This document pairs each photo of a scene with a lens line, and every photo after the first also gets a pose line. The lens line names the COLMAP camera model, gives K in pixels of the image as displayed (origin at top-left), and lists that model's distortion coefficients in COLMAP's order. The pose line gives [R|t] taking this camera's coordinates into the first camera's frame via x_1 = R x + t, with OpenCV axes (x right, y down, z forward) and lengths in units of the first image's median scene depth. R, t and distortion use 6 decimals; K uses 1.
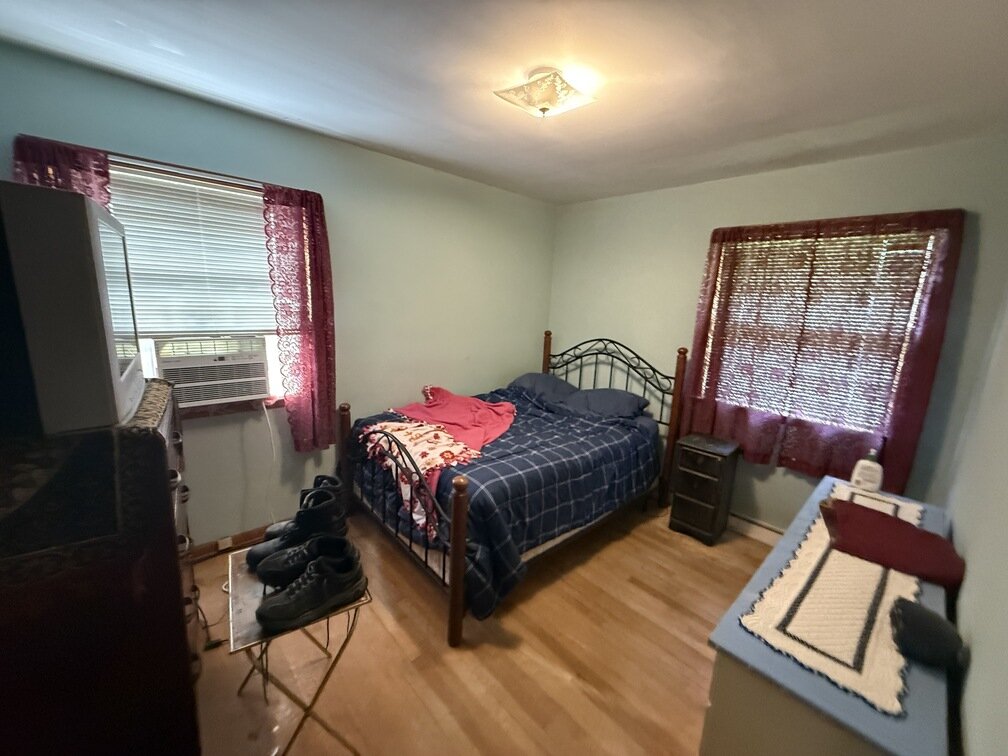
lens RADIAL K [[399.3, 0, 503.9], [0, 399.3, 377.4], [0, 0, 1]] dist [-0.002052, -0.000083]
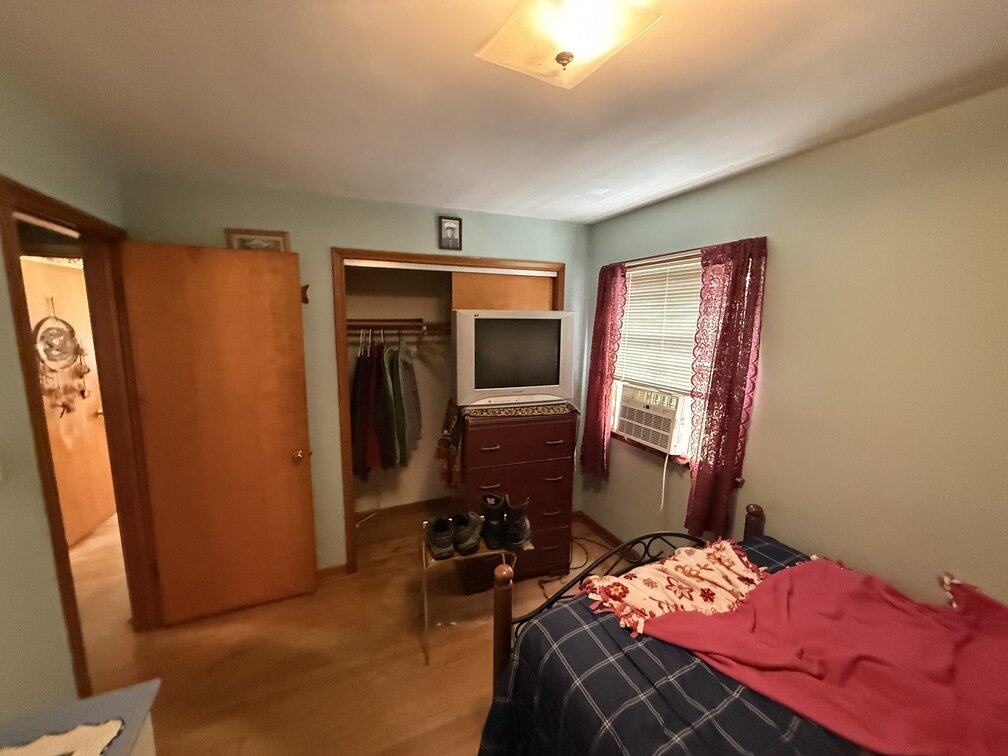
lens RADIAL K [[399.3, 0, 503.4], [0, 399.3, 378.0], [0, 0, 1]] dist [-0.002052, -0.000083]
pose [[-0.321252, 0.085734, -0.943105, 0.516685], [-0.217940, 0.962468, 0.161732, -0.217149], [0.921574, 0.257497, -0.290510, 0.881233]]
